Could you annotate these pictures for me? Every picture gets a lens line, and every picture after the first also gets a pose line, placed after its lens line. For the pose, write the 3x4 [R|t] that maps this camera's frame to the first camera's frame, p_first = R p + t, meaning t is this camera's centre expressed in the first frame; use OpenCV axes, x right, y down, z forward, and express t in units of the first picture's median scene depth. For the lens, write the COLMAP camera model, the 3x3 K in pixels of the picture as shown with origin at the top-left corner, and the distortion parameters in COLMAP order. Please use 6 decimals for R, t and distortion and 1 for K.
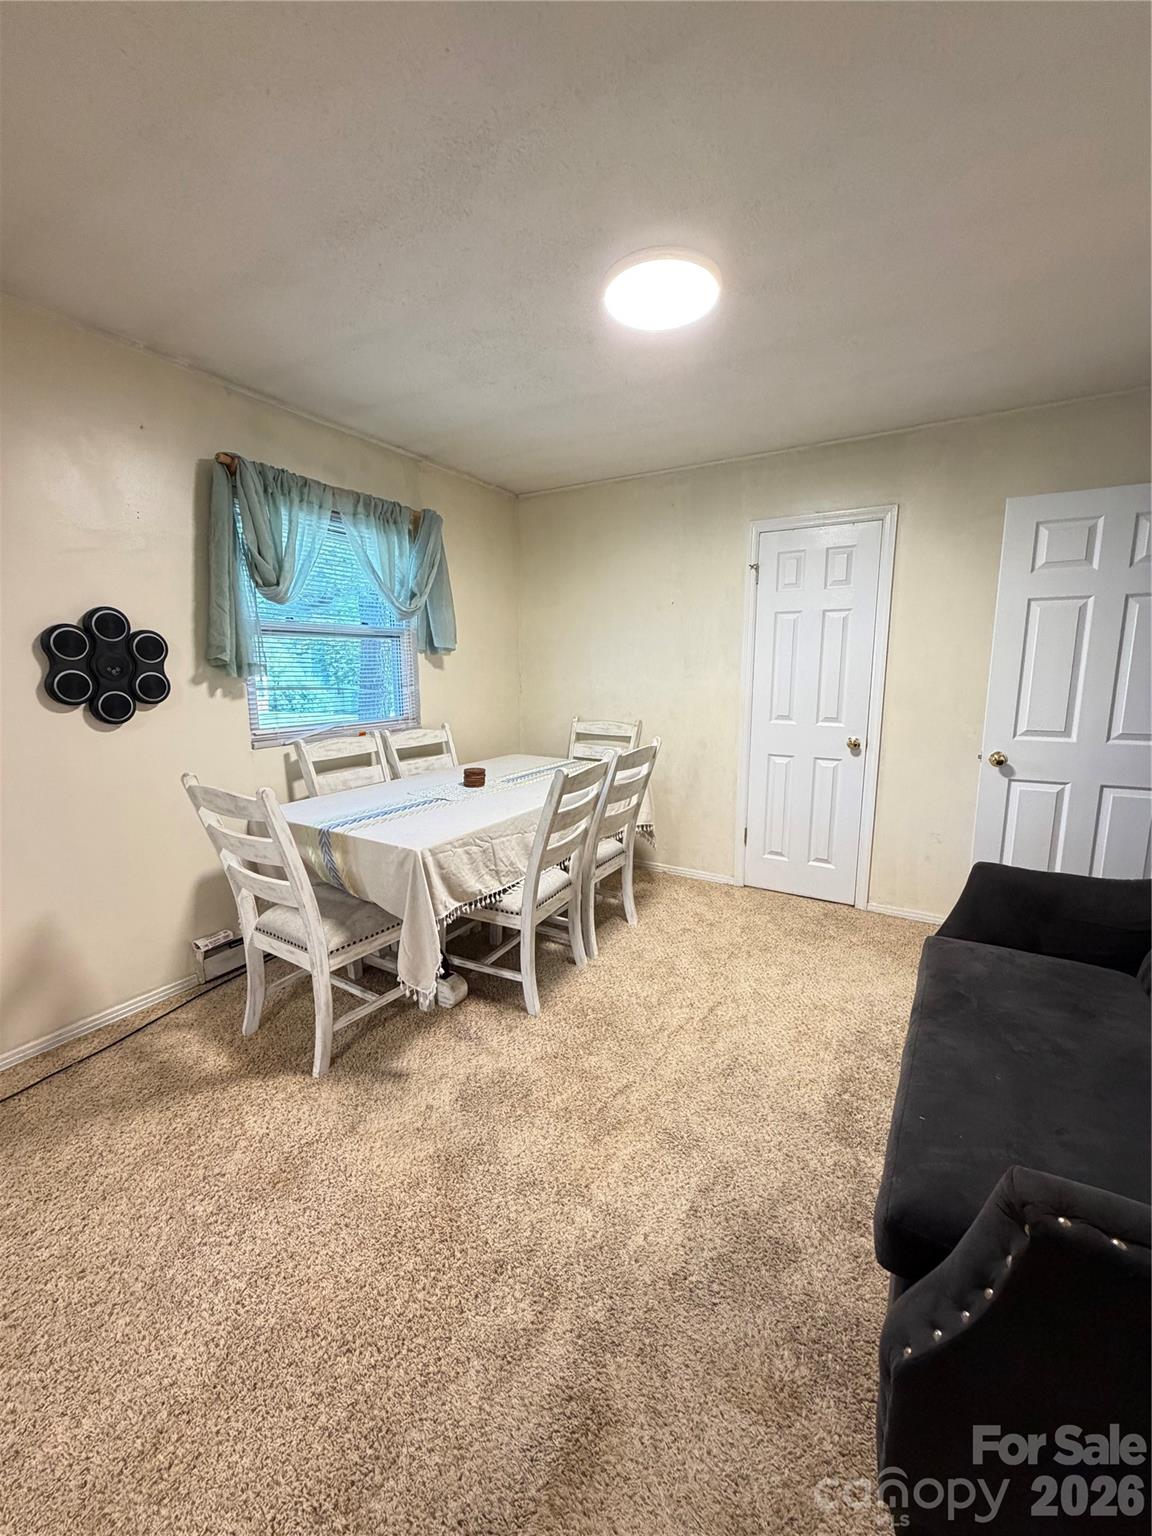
lens RADIAL K [[614.5, 0, 575.4], [0, 614.5, 763.4], [0, 0, 1]] dist [0.001311, 0.000374]
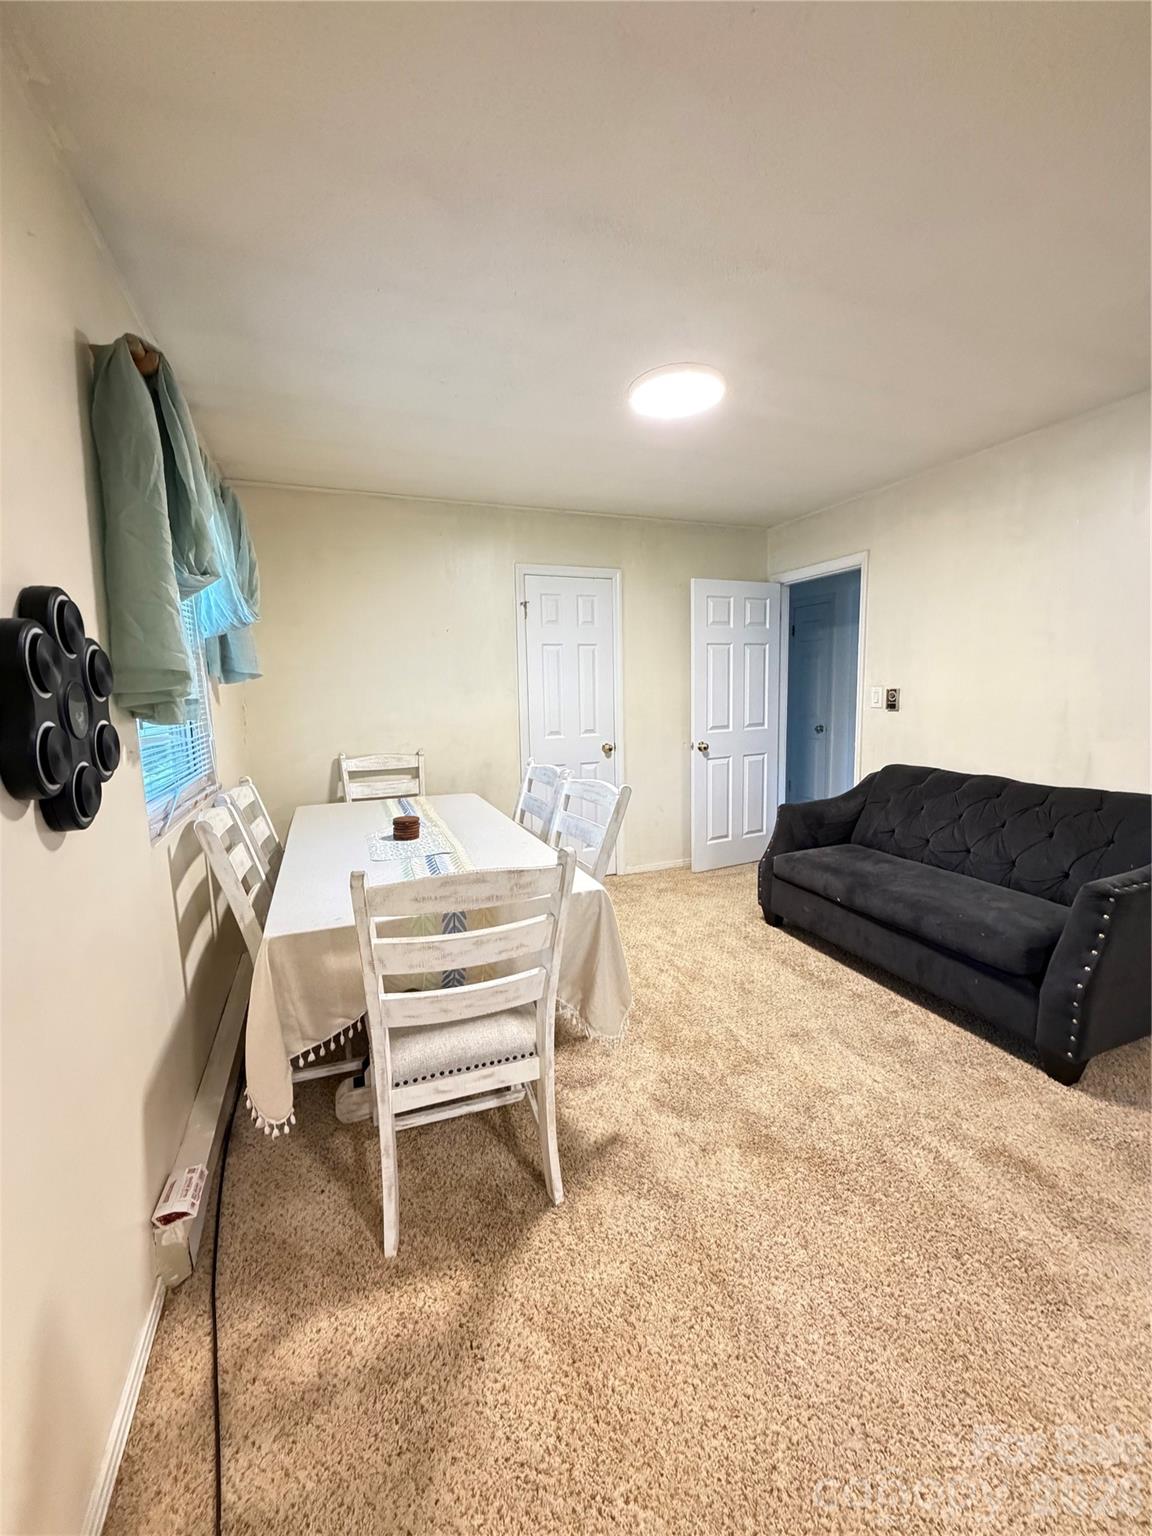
lens RADIAL K [[614.5, 0, 575.4], [0, 614.5, 763.4], [0, 0, 1]] dist [0.001311, 0.000374]
pose [[0.603301, -0.114307, 0.789279, -0.822732], [0.150073, 0.988267, 0.028415, -0.064305], [-0.783266, 0.101307, 0.613377, 0.364440]]
